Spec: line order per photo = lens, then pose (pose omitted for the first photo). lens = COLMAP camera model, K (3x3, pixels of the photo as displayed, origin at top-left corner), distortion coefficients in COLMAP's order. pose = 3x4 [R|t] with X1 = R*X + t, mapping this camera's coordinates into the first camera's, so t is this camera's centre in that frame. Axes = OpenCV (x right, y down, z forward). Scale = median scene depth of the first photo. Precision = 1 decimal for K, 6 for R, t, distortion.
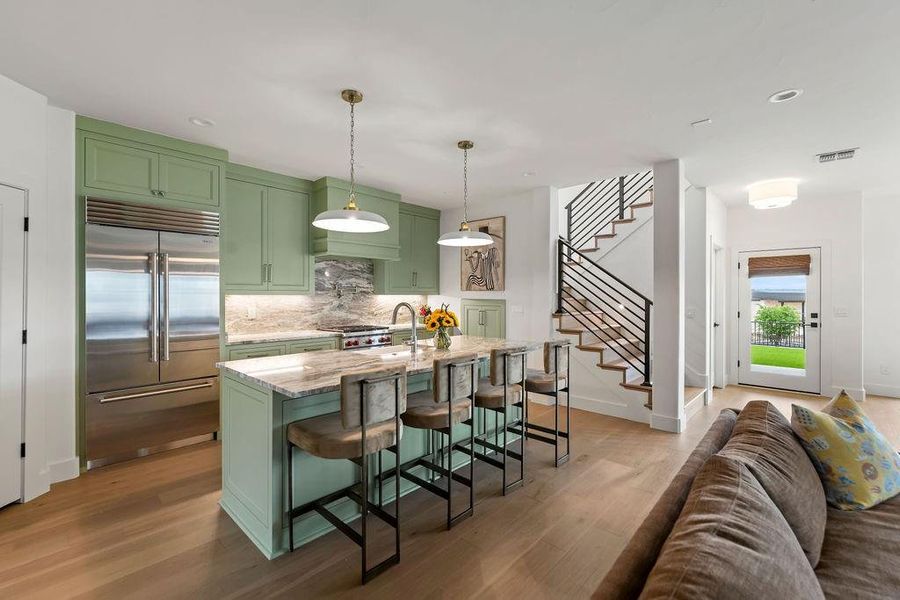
lens RADIAL K [[395.0, 0, 451.3], [0, 395.0, 295.6], [0, 0, 1]] dist [-0.000521, 0.000050]
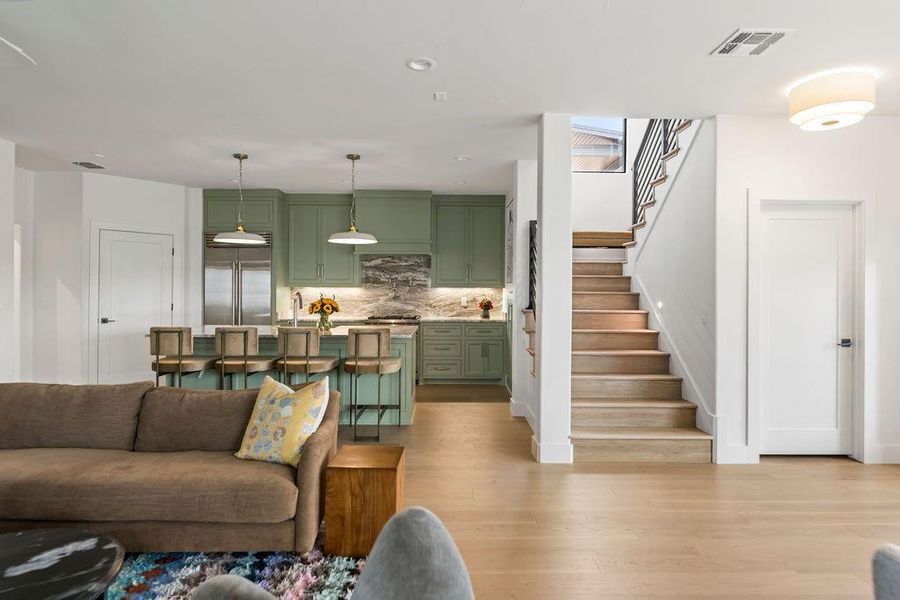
lens RADIAL K [[506.2, 0, 448.6], [0, 506.2, 286.7], [0, 0, 1]] dist [0.000658, -0.000022]
pose [[0.679406, -0.000967, -0.733762, 0.959631], [-0.004899, 0.999971, -0.005853, 0.003843], [0.733746, 0.007572, 0.679381, 0.145125]]
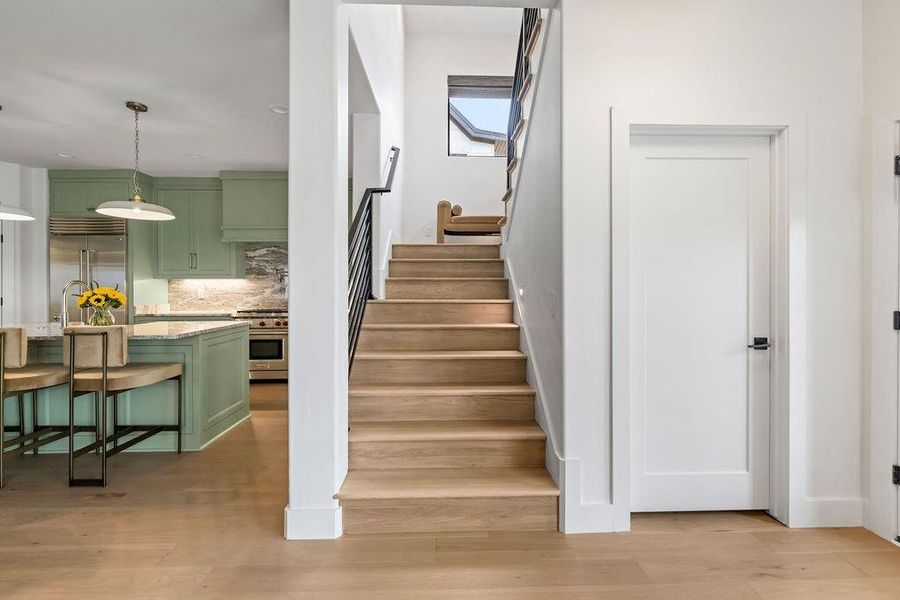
lens RADIAL K [[399.9, 0, 451.3], [0, 399.9, 287.0], [0, 0, 1]] dist [0.001826, 0.000495]
pose [[0.693766, -0.004167, -0.720189, 0.873814], [0.002844, 0.999991, -0.003046, 0.026317], [0.720195, 0.000065, 0.693772, 0.640381]]
